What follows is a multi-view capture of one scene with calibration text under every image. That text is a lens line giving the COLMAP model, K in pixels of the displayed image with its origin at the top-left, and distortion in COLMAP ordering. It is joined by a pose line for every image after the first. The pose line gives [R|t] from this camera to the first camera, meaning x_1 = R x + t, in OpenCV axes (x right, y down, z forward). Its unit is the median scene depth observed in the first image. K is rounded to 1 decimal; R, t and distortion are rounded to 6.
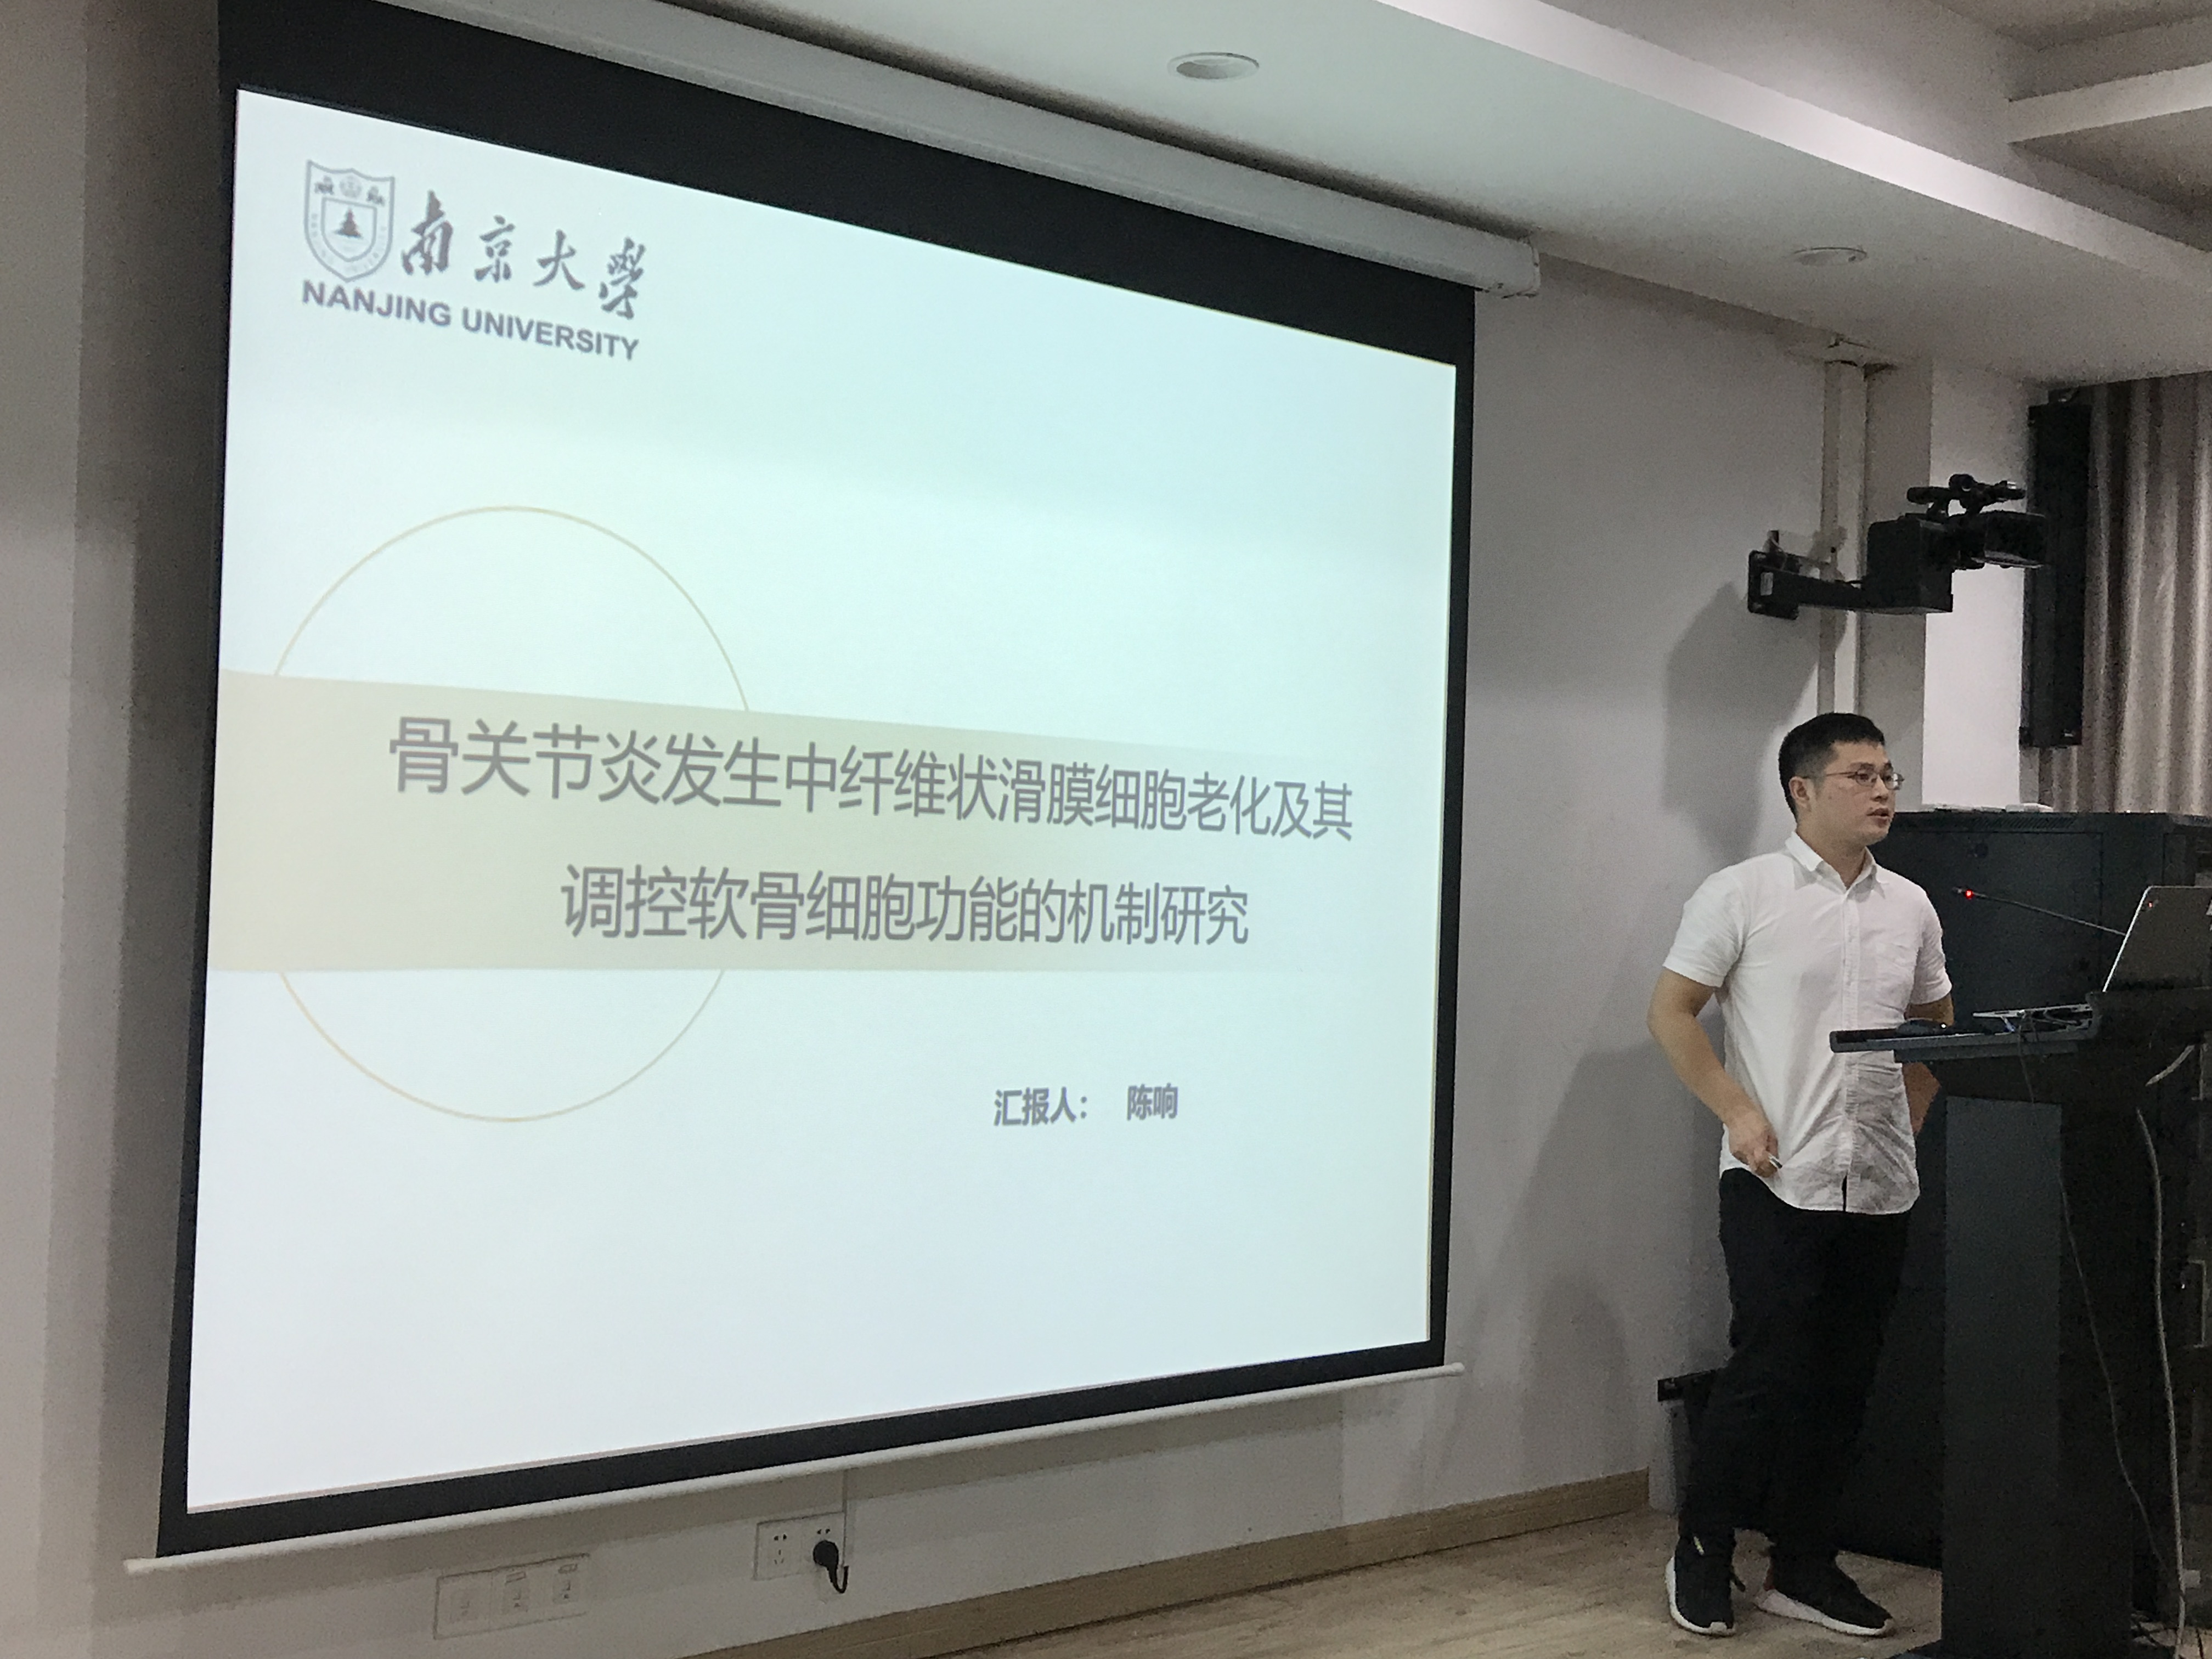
lens RADIAL K [[2867.6, 0, 1106.0], [0, 2867.6, 829.5], [0, 0, 1]] dist [0.035067, -0.125282]
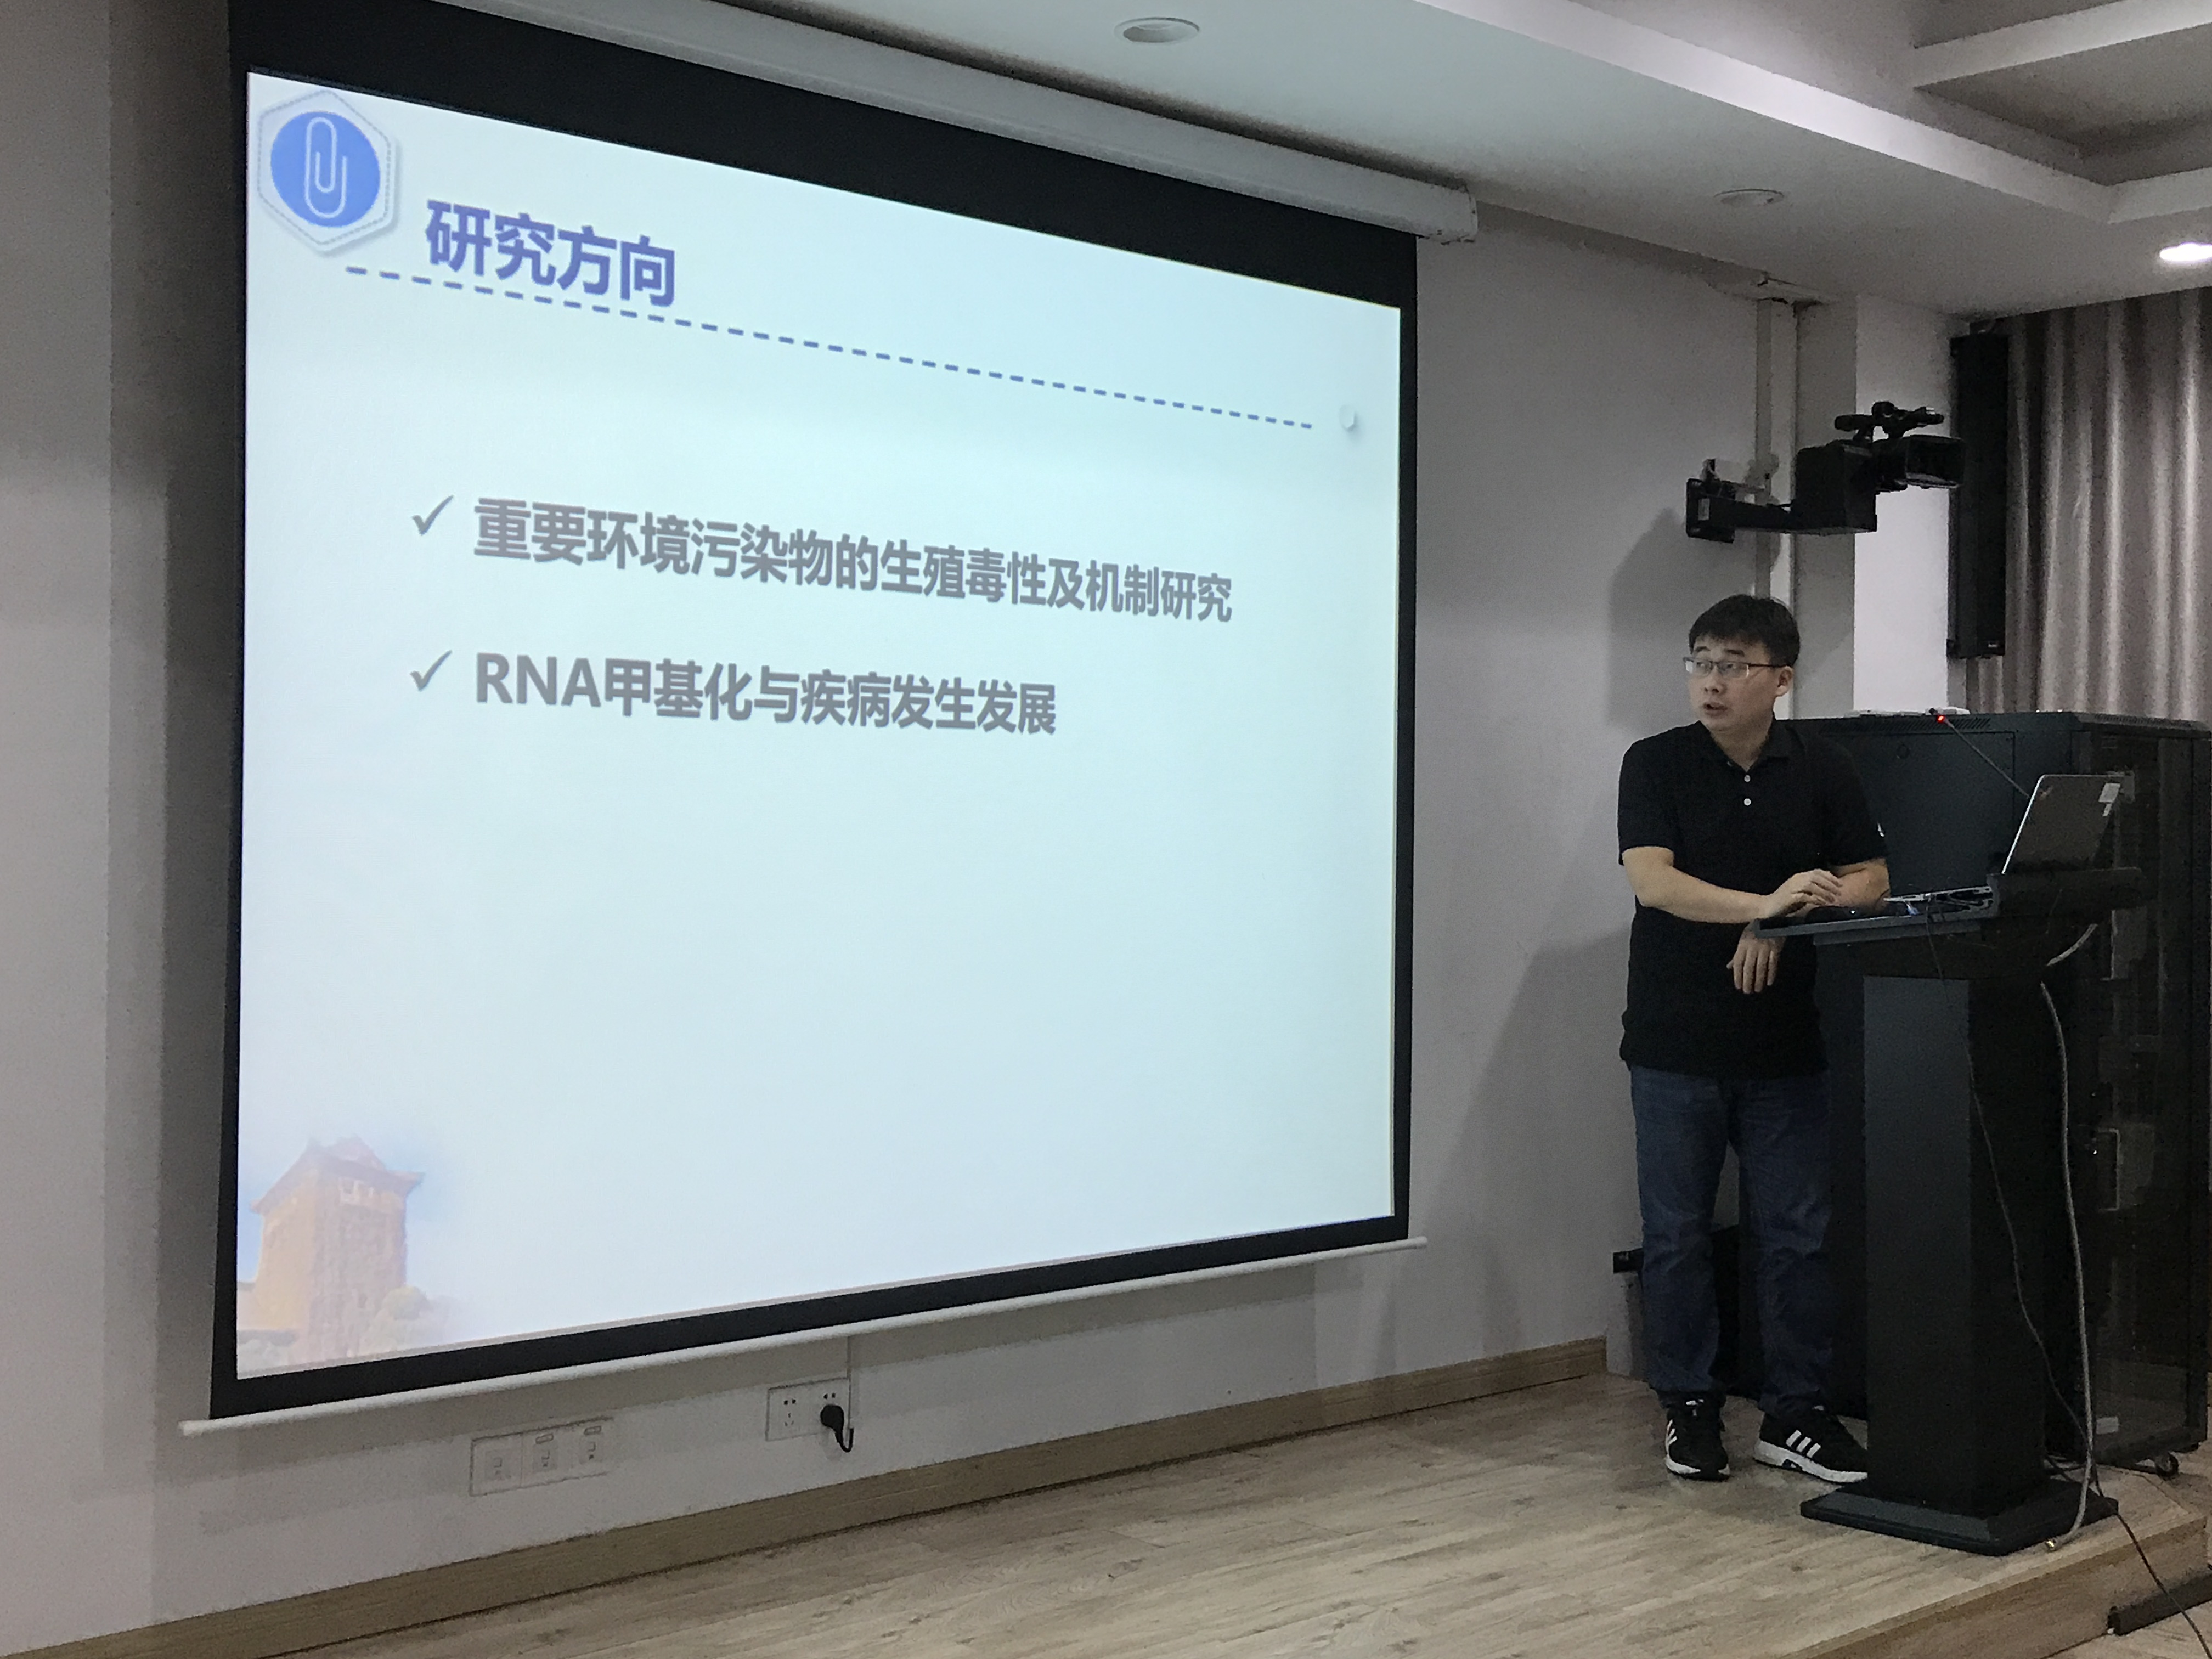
lens RADIAL K [[2727.3, 0, 1106.0], [0, 2727.3, 829.5], [0, 0, 1]] dist [0.030284, -0.089015]
pose [[0.999713, -0.021865, -0.009769, 0.015596], [0.022050, 0.999572, 0.019238, 0.009335], [0.009344, -0.019448, 0.999767, -0.020674]]
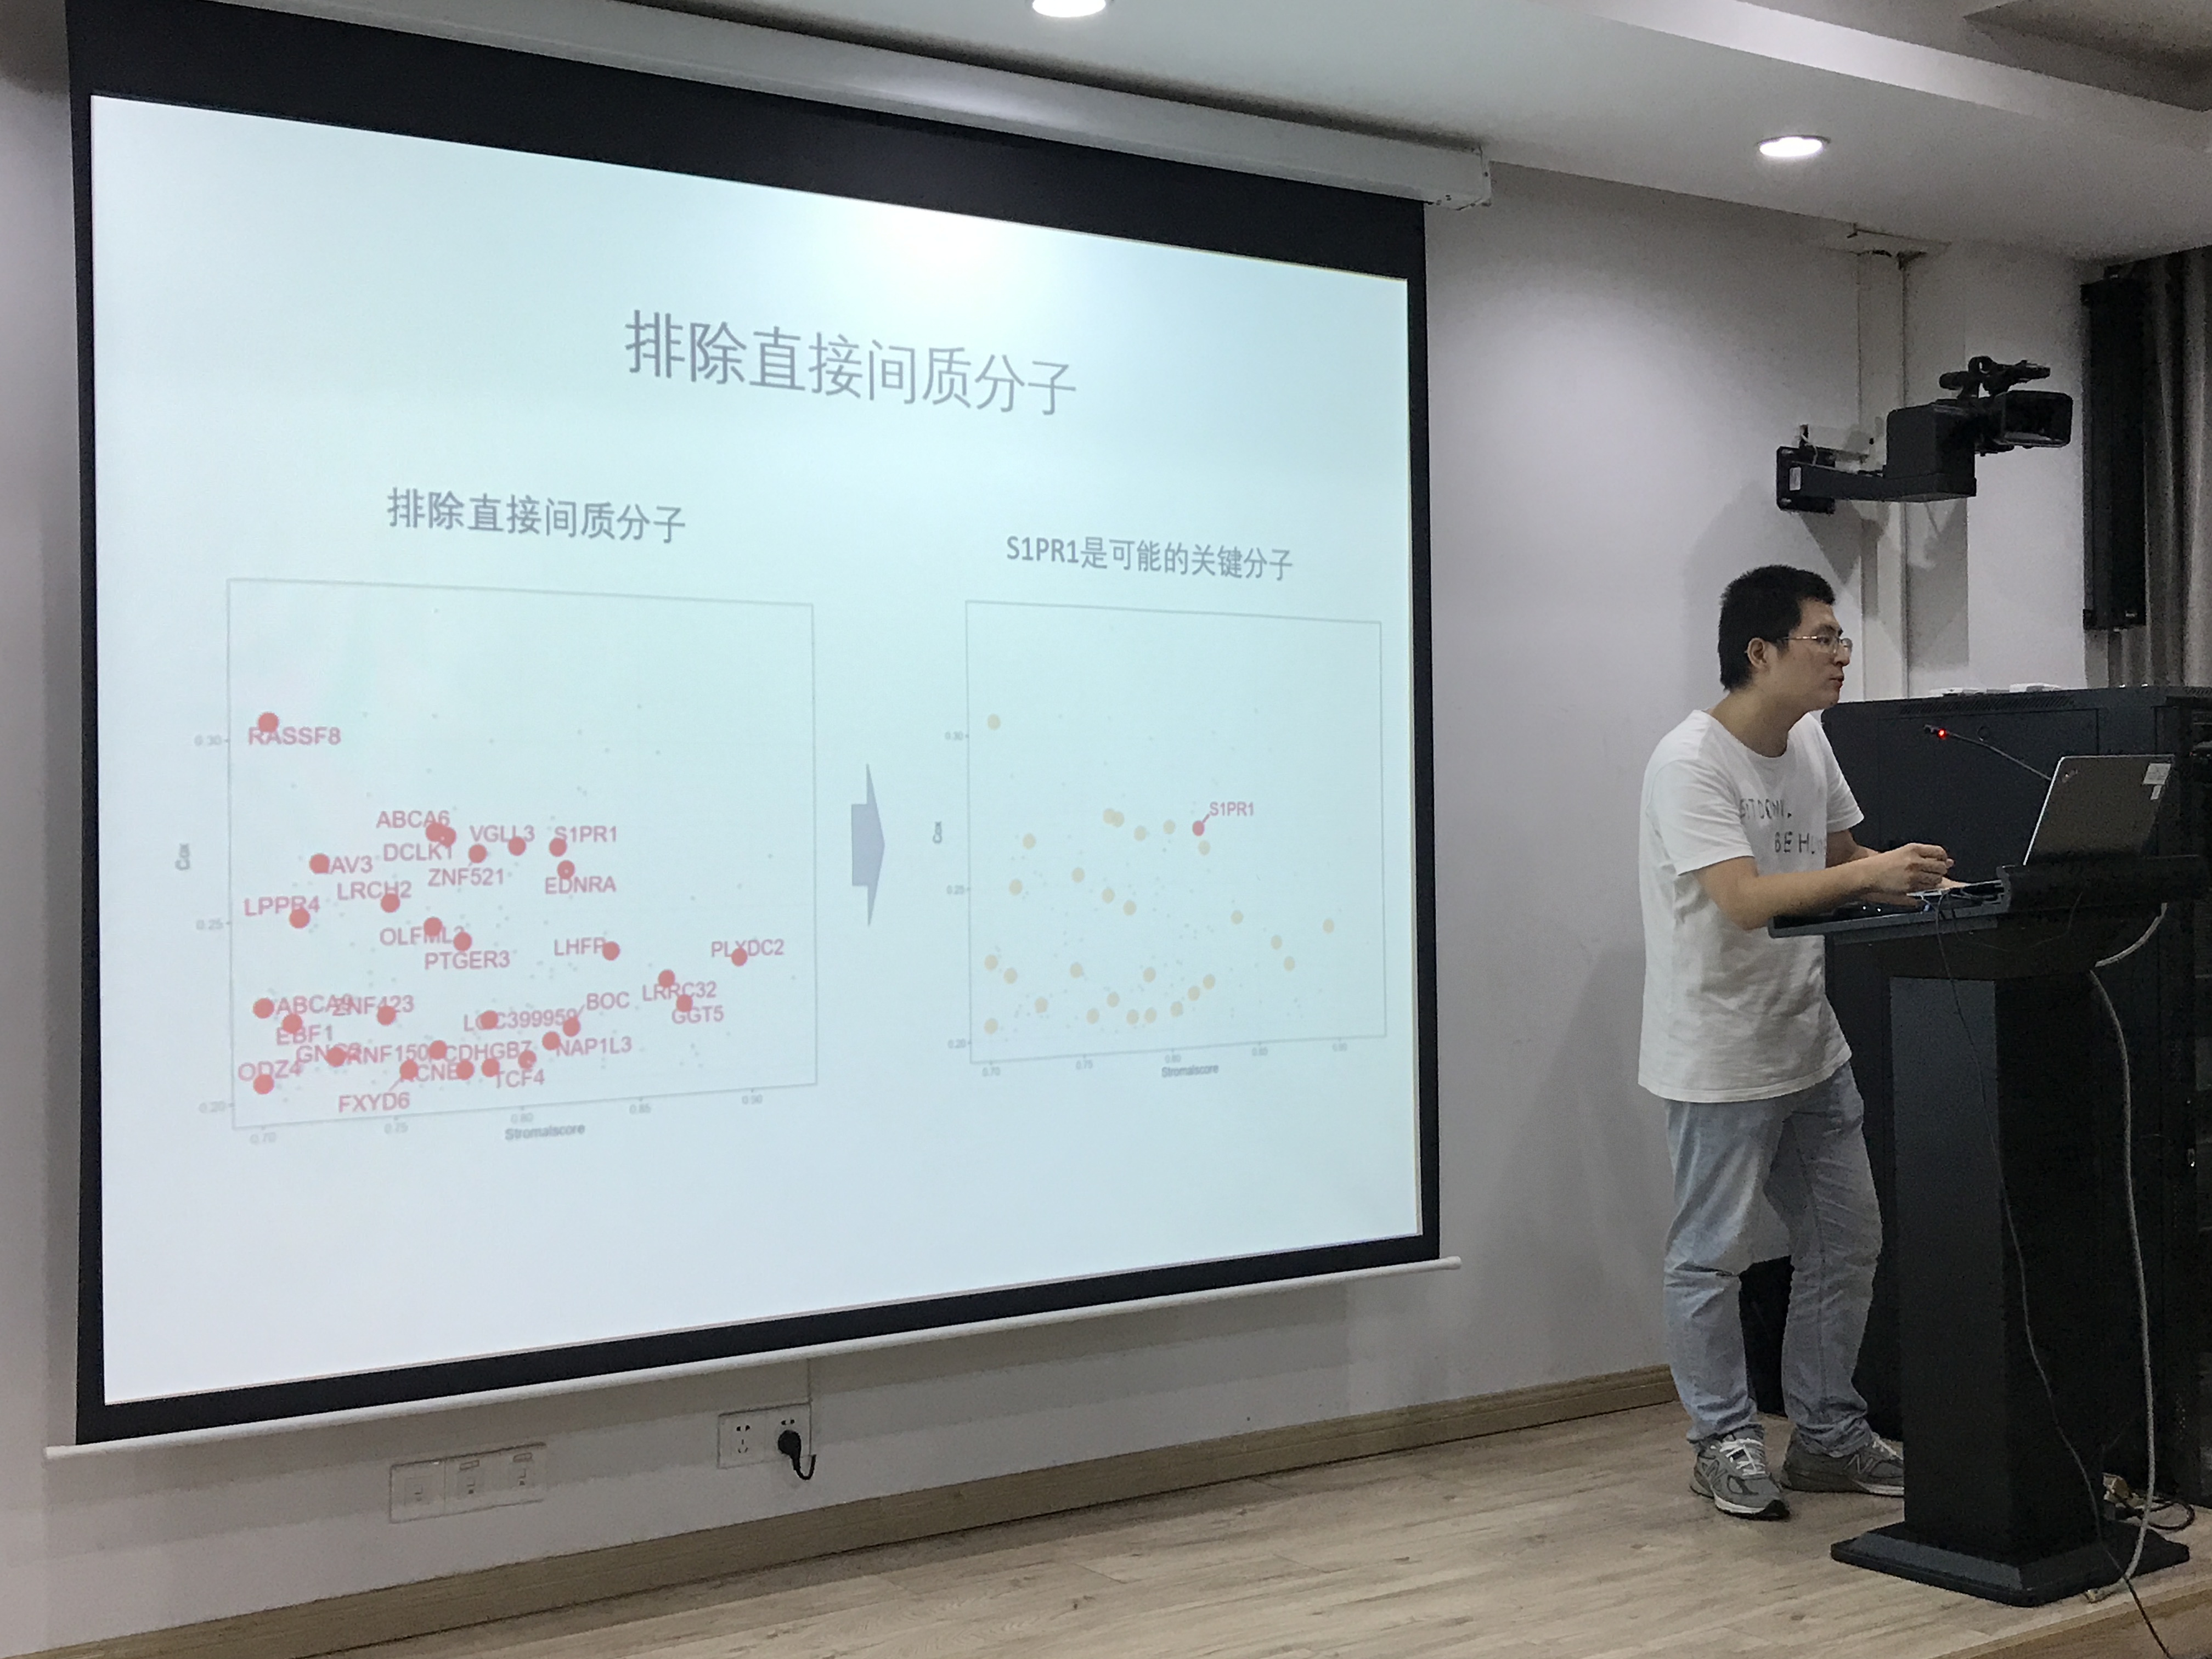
lens RADIAL K [[2757.4, 0, 1106.0], [0, 2757.4, 829.5], [0, 0, 1]] dist [0.027125, -0.069306]
pose [[0.989409, -0.041195, -0.139186, 0.125340], [0.043781, 0.998920, 0.015567, 0.011483], [0.138394, -0.021496, 0.990144, 0.009846]]
